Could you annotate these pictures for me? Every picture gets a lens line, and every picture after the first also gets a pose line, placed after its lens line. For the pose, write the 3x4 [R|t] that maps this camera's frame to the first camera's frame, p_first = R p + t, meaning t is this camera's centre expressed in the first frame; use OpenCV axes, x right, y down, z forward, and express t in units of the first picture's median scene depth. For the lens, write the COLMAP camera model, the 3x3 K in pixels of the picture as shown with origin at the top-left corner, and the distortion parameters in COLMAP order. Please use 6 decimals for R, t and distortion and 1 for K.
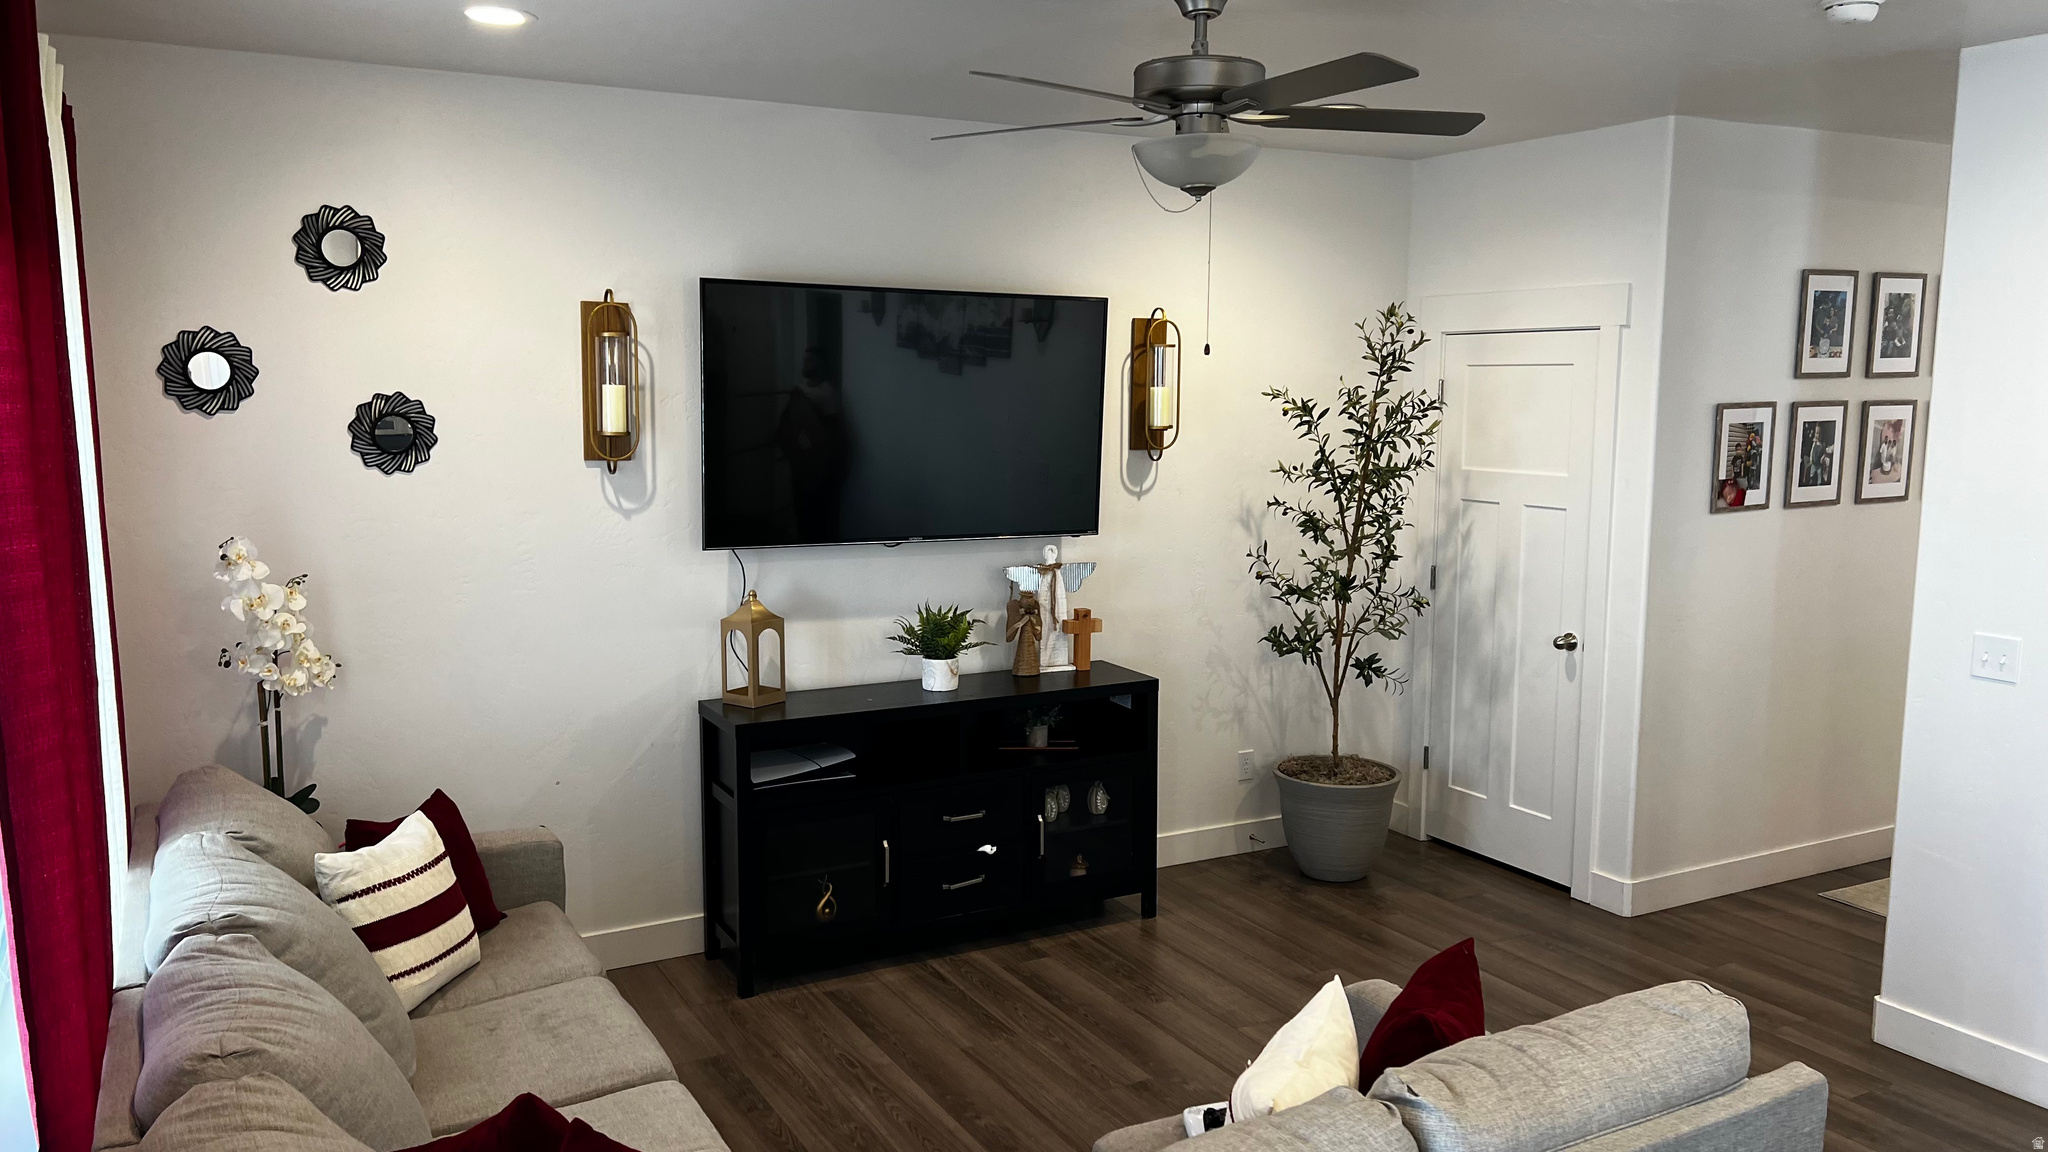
lens RADIAL K [[1521.2, 0, 1029.6], [0, 1521.2, 579.2], [0, 0, 1]] dist [0.084518, -0.119838]
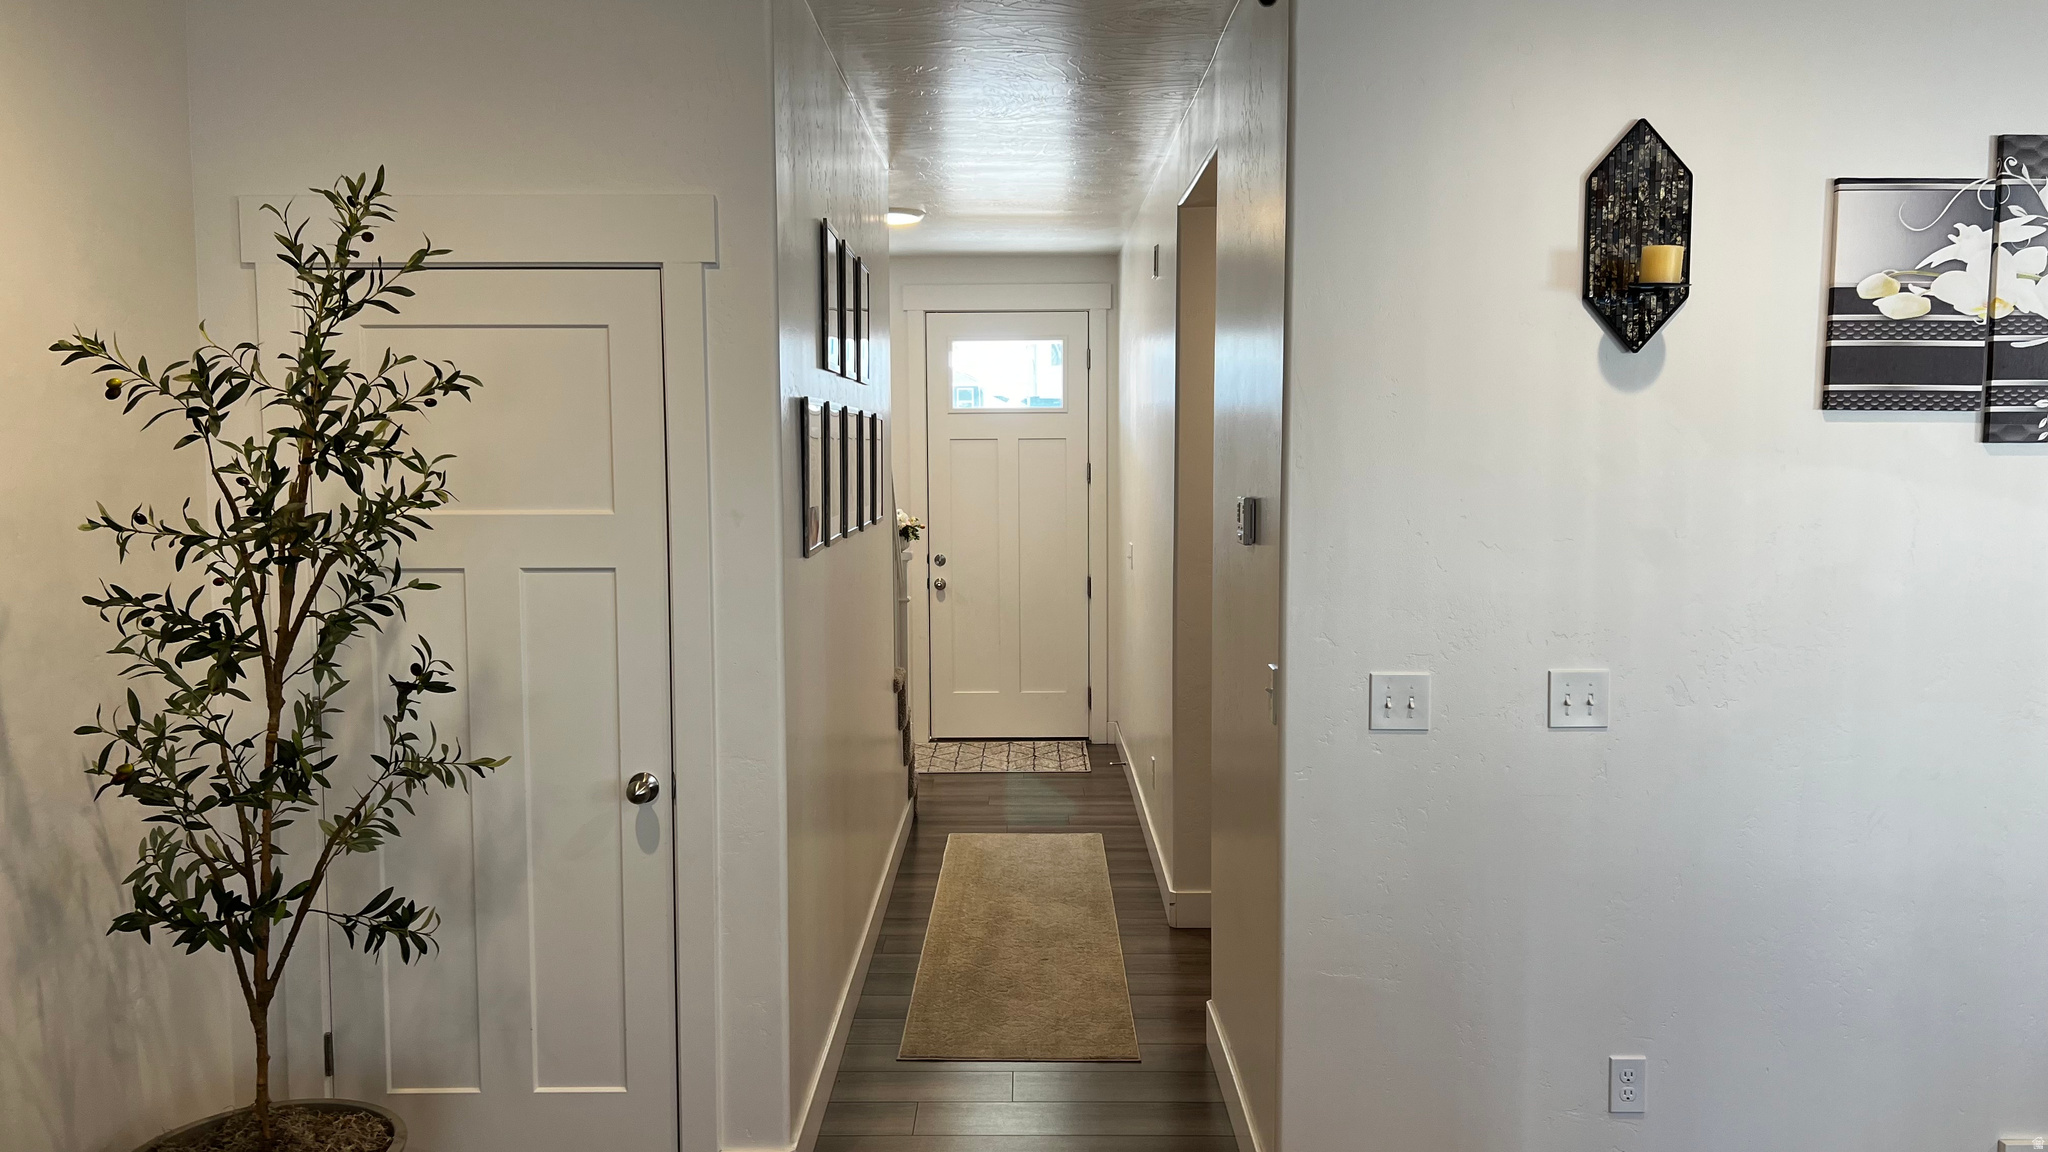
lens RADIAL K [[1521.2, 0, 1029.6], [0, 1521.2, 579.2], [0, 0, 1]] dist [0.084518, -0.119838]
pose [[0.483470, -0.076166, 0.872041, -0.103826], [0.118865, 0.992692, 0.020803, -0.039608], [-0.867253, 0.093598, 0.488990, 0.644119]]
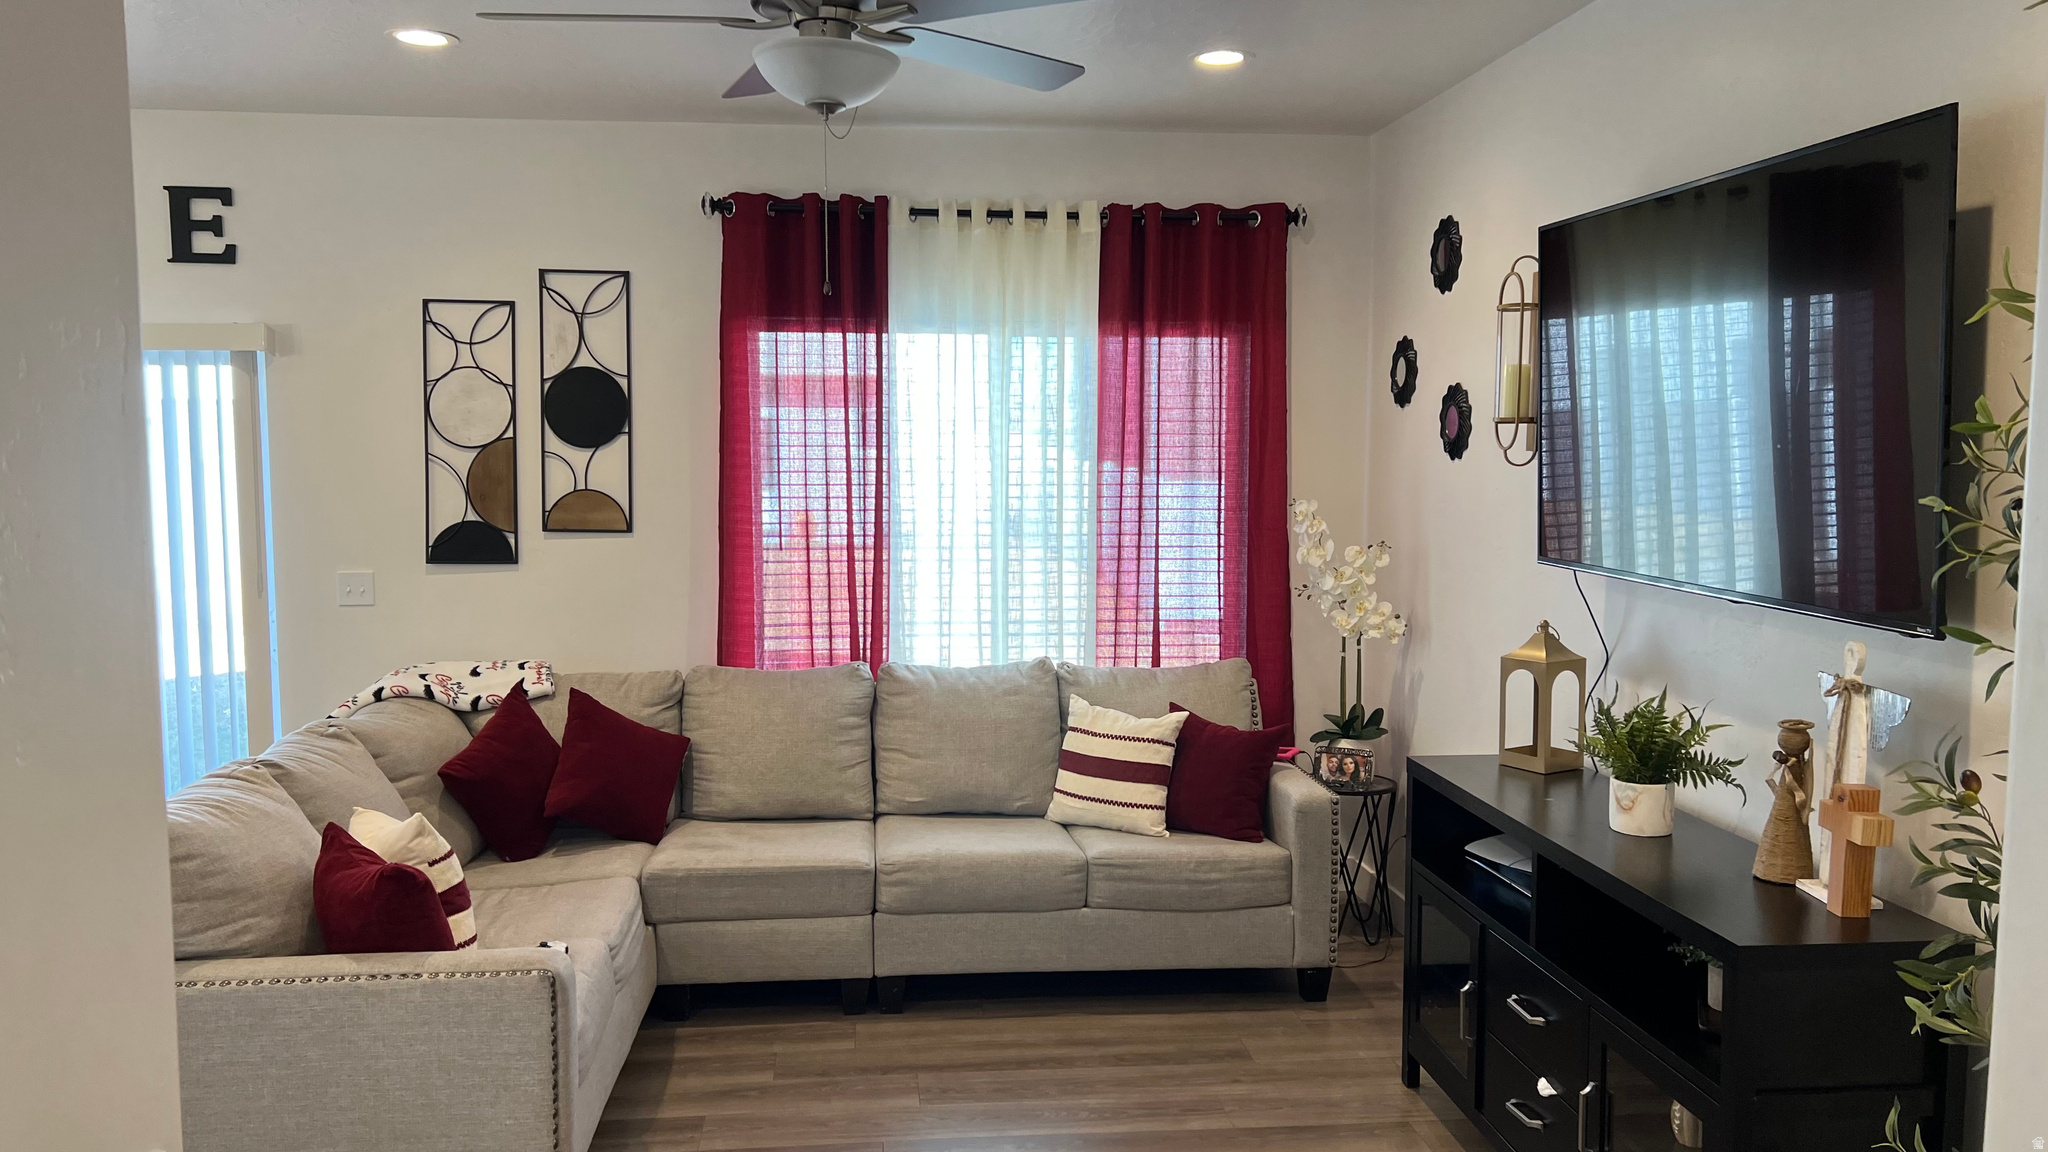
lens RADIAL K [[1521.2, 0, 1029.6], [0, 1521.2, 579.2], [0, 0, 1]] dist [0.084518, -0.119838]
pose [[-0.399729, 0.072842, -0.913734, 0.624136], [-0.118781, 0.984316, 0.130432, -0.082628], [0.908905, 0.160672, -0.384807, 1.049794]]
